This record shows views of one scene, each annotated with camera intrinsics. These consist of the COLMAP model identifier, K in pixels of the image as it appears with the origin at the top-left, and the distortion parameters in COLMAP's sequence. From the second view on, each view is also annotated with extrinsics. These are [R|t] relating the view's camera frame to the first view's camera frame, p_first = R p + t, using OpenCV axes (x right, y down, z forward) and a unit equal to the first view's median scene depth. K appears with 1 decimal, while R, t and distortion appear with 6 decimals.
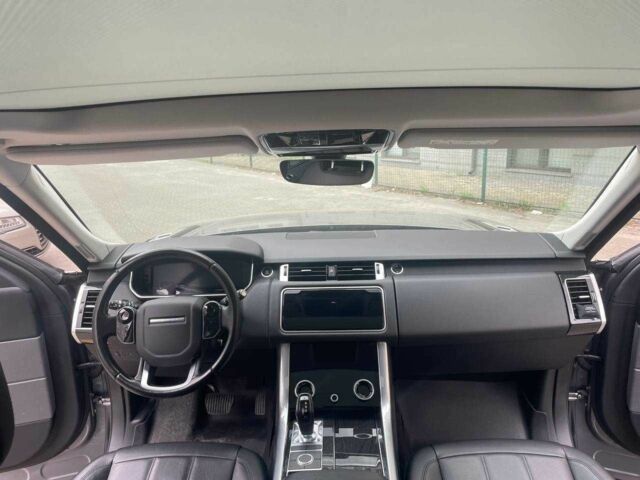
lens RADIAL K [[484.5, 0, 315.2], [0, 484.5, 238.5], [0, 0, 1]] dist [0.074887, -0.098109]
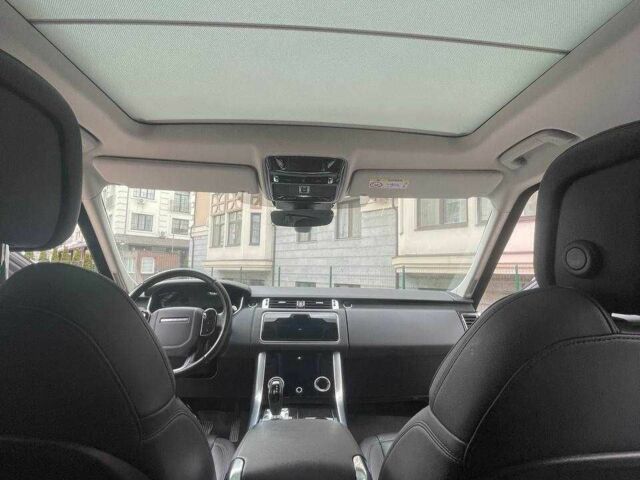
lens RADIAL K [[346.4, 0, 320.5], [0, 346.4, 237.0], [0, 0, 1]] dist [0.002137, 0.000419]
pose [[0.994466, 0.060745, 0.085713, -0.006005], [-0.025102, 0.929645, -0.367601, 0.260019], [-0.102013, 0.363416, 0.926025, 0.015832]]
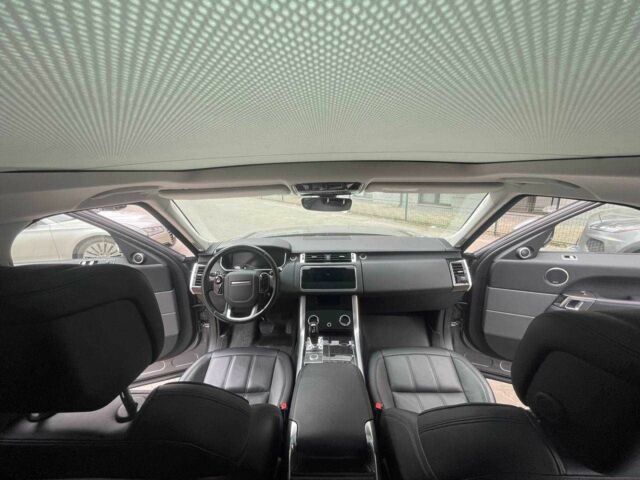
lens RADIAL K [[259.0, 0, 318.6], [0, 259.0, 238.3], [0, 0, 1]] dist [-0.001334, 0.000170]
pose [[0.999918, 0.009118, 0.009024, -0.012265], [-0.009064, 0.999941, -0.005975, -0.000075], [-0.009078, 0.005893, 0.999941, 0.001239]]
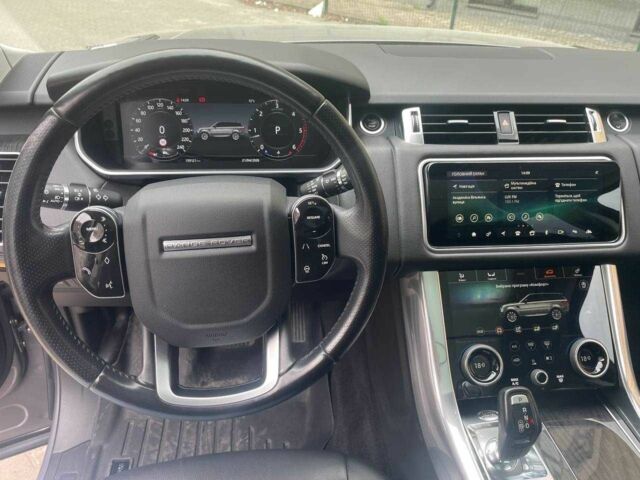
lens RADIAL K [[484.5, 0, 320.1], [0, 484.5, 240.4], [0, 0, 1]] dist [0.074887, -0.098109]
pose [[0.985281, -0.018136, 0.169976, -0.249132], [-0.034915, 0.952042, 0.303970, 0.036249], [-0.167337, -0.305431, 0.937396, 0.542321]]
